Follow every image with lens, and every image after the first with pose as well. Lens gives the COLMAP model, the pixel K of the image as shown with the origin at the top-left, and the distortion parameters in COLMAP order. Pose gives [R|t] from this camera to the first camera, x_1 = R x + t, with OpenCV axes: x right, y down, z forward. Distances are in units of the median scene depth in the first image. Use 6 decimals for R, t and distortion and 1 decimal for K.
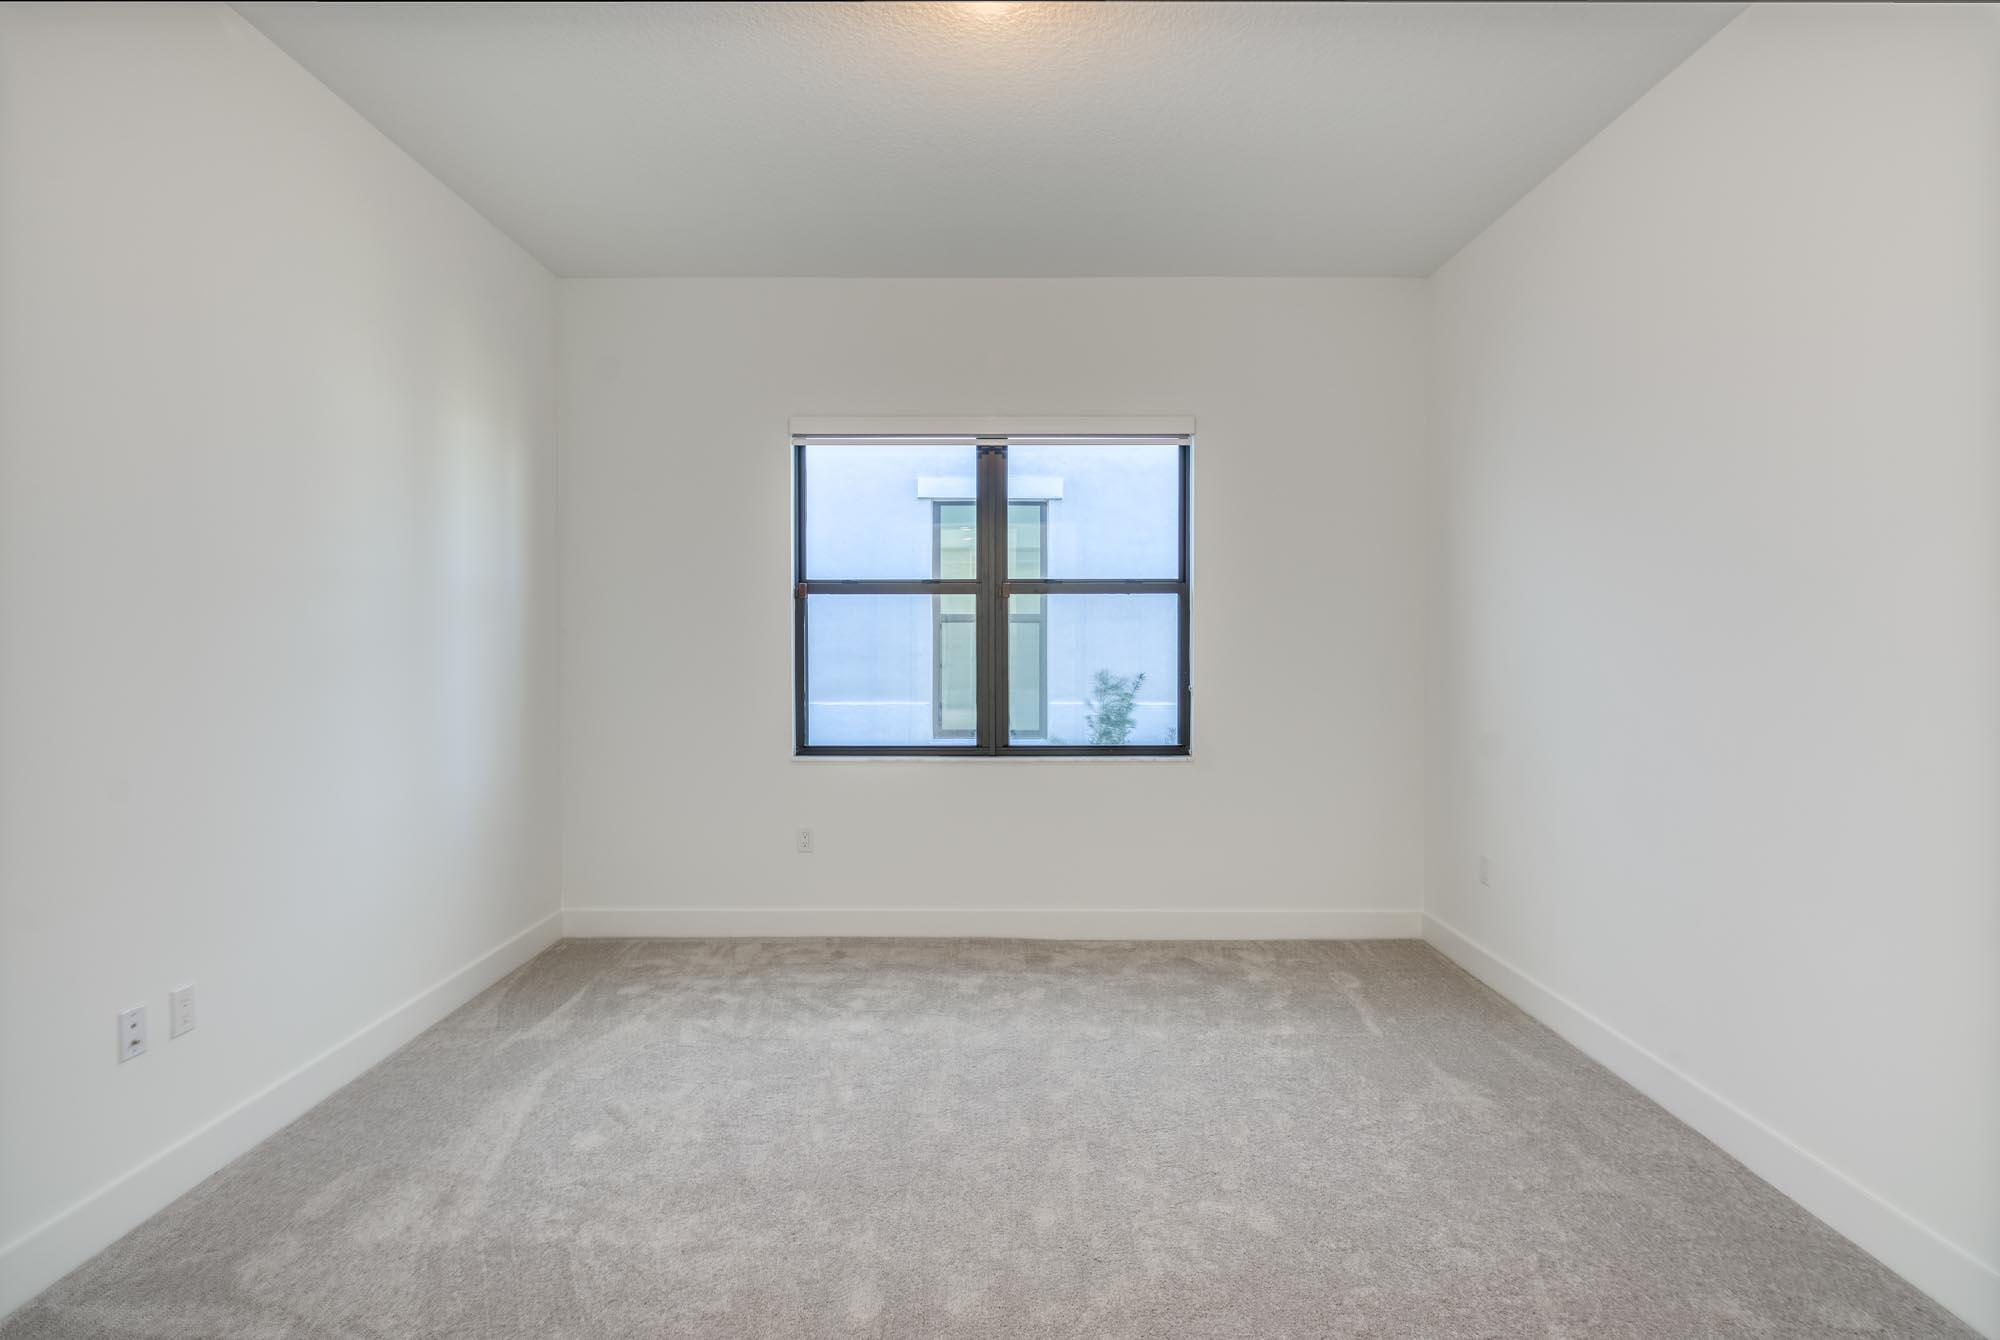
lens RADIAL K [[872.4, 0, 1000.0], [0, 872.4, 670.0], [0, 0, 1]] dist [-0.002211, -0.000074]
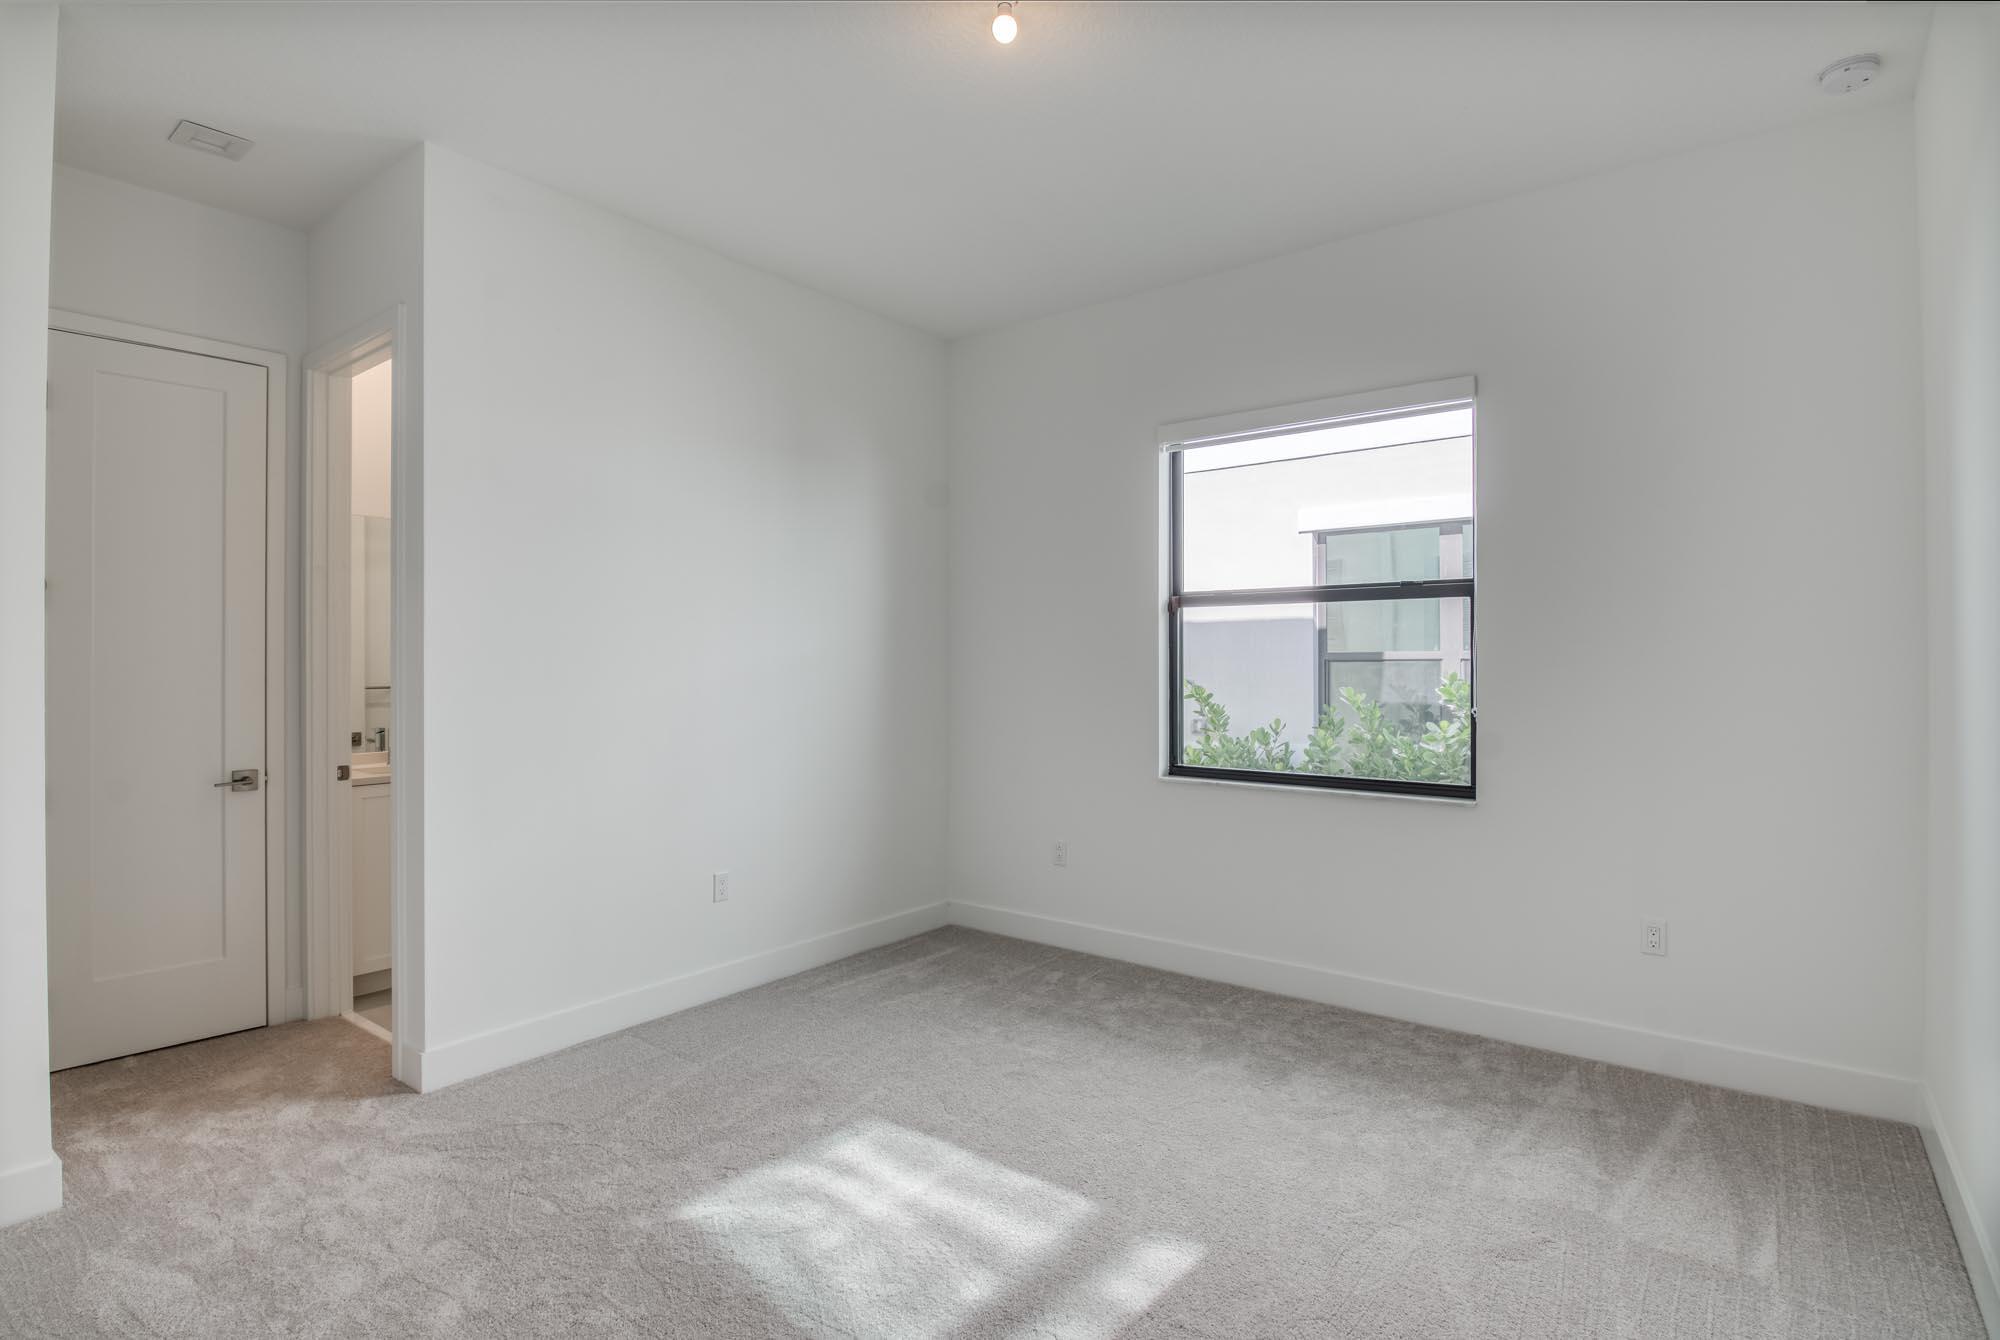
lens RADIAL K [[1024.8, 0, 1000.0], [0, 1024.8, 670.0], [0, 0, 1]] dist [0.001036, 0.000200]
pose [[0.811355, 0.014552, -0.584373, 0.270192], [-0.026022, 0.999598, -0.011238, 0.000179], [0.583974, 0.024324, 0.811408, -0.020513]]
